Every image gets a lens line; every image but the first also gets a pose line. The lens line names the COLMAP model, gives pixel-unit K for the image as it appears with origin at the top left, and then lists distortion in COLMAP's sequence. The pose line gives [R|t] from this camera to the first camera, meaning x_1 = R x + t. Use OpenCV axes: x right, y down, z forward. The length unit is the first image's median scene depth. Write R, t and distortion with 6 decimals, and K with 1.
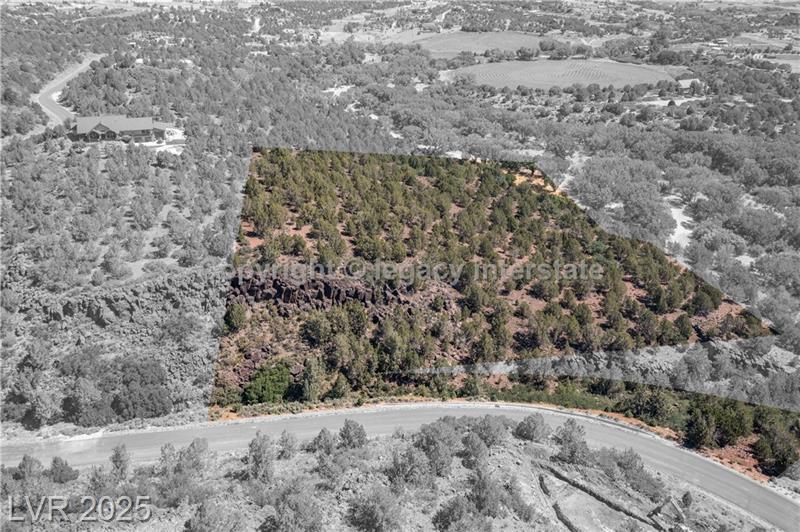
lens RADIAL K [[632.3, 0, 404.9], [0, 632.3, 264.4], [0, 0, 1]] dist [-0.005318, 0.004092]
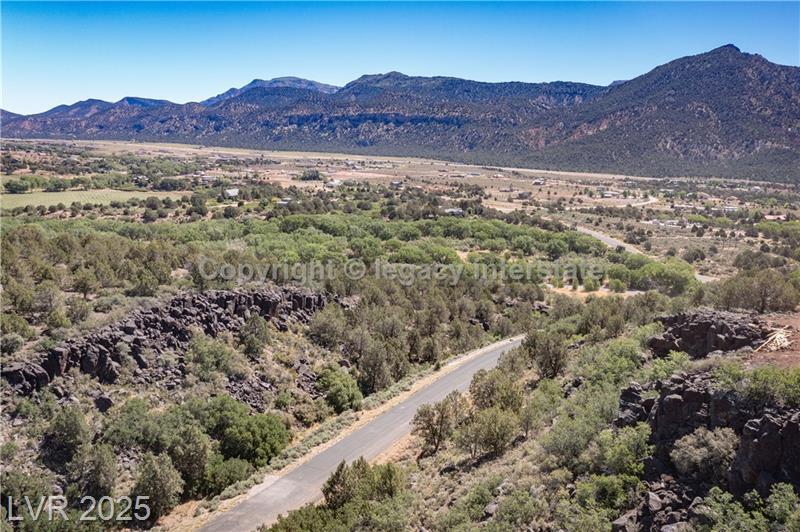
lens RADIAL K [[632.3, 0, 404.9], [0, 632.3, 264.4], [0, 0, 1]] dist [-0.005318, 0.004092]
pose [[0.641391, -0.123442, 0.757218, -0.657808], [0.301845, 0.947978, -0.101133, 0.121809], [-0.705342, 0.293428, 0.645285, 0.288376]]
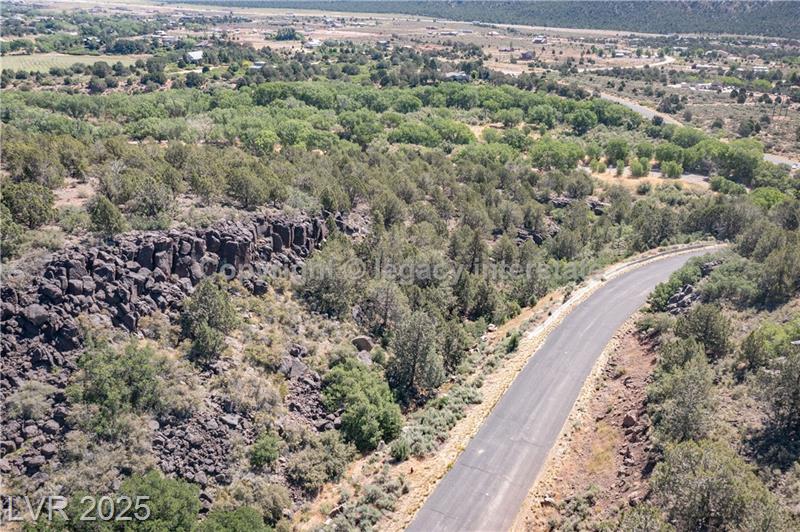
lens RADIAL K [[632.3, 0, 404.9], [0, 632.3, 264.4], [0, 0, 1]] dist [-0.005318, 0.004092]
pose [[0.618478, -0.289099, 0.730689, -0.445041], [0.316747, 0.942694, 0.104875, 0.040666], [-0.719136, 0.166581, 0.674607, 0.522536]]
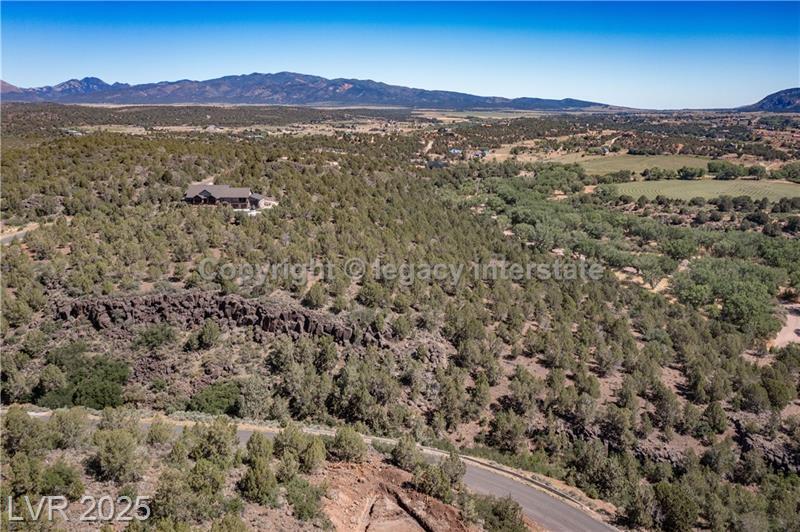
lens RADIAL K [[632.3, 0, 404.9], [0, 632.3, 264.4], [0, 0, 1]] dist [-0.005318, 0.004092]
pose [[0.955861, 0.062913, -0.287004, 0.292207], [-0.118481, 0.976401, -0.180564, 0.105962], [0.268872, 0.206599, 0.940758, 0.076573]]
